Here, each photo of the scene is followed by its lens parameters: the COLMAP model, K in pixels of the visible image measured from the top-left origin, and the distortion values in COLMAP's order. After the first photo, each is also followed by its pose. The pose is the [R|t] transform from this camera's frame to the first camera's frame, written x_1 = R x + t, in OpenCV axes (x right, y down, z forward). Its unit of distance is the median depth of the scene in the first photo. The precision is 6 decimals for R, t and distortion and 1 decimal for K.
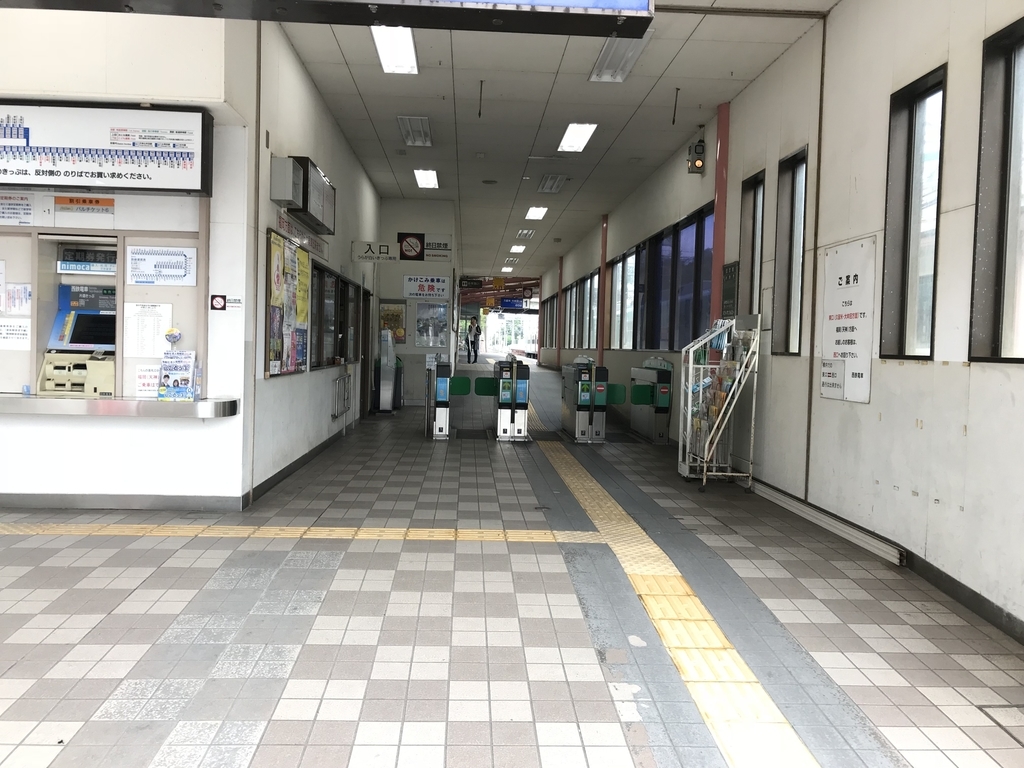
lens RADIAL K [[842.4, 0, 512.0], [0, 842.4, 384.0], [0, 0, 1]] dist [0.016258, -0.002239]
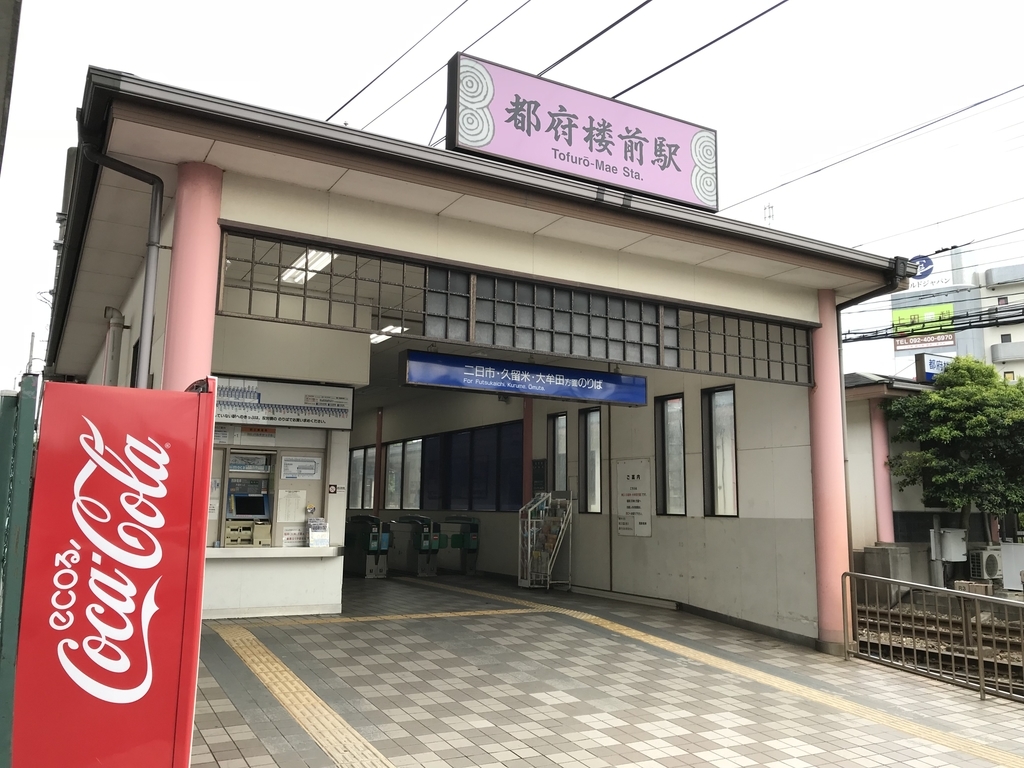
lens RADIAL K [[842.4, 0, 512.0], [0, 842.4, 384.0], [0, 0, 1]] dist [0.016258, -0.002239]
pose [[0.893682, 0.051742, 0.445708, -0.803020], [0.029780, 0.984299, -0.173977, 0.003156], [-0.447712, 0.168753, 0.878109, -0.723166]]
